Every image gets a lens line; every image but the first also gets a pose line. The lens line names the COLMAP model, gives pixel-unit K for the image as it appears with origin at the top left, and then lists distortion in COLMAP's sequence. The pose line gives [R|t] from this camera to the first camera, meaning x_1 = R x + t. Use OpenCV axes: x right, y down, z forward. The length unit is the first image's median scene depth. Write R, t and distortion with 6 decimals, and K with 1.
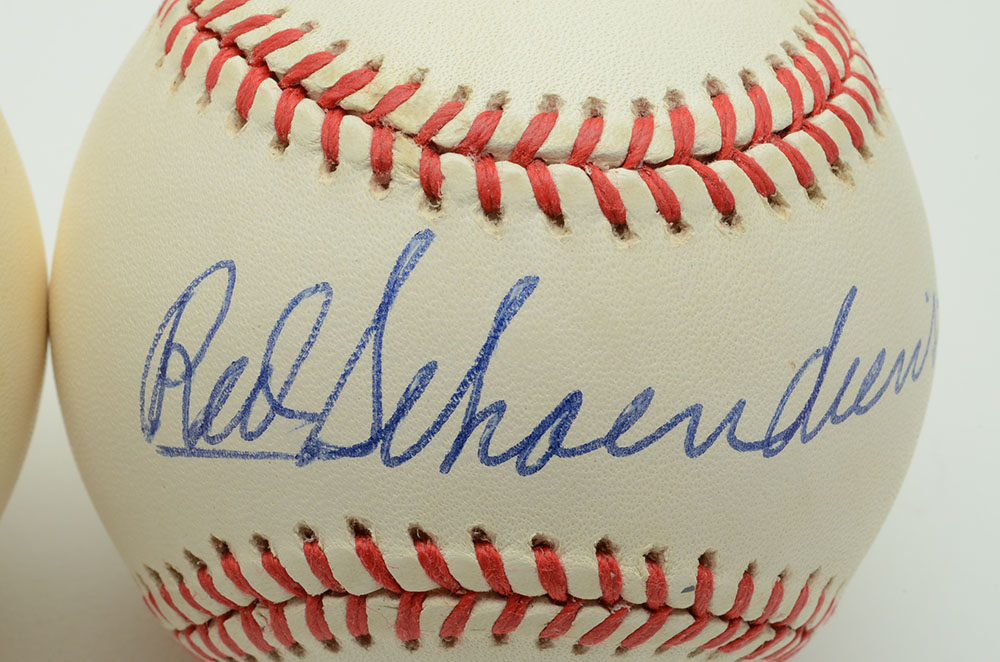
lens RADIAL K [[2314.7, 0, 503.9], [0, 2314.7, 328.3], [0, 0, 1]] dist [0.253860, 0.000000]
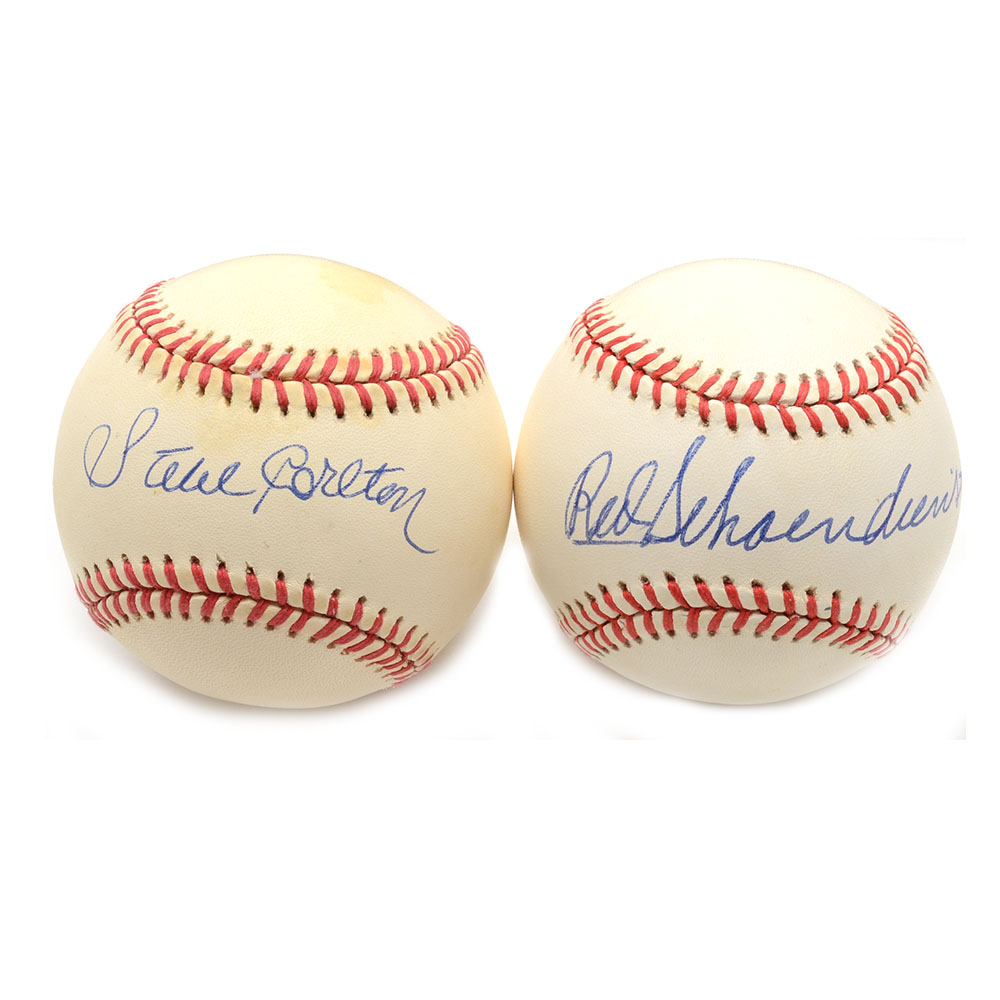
lens RADIAL K [[1711.7, 0, 500.0], [0, 1711.7, 502.9], [0, 0, 1]] dist [-0.066252, 0.000000]
pose [[0.989463, 0.000883, -0.144780, 0.010407], [-0.003913, 0.999779, -0.020649, 0.050696], [0.144730, 0.020998, 0.989248, -0.562968]]
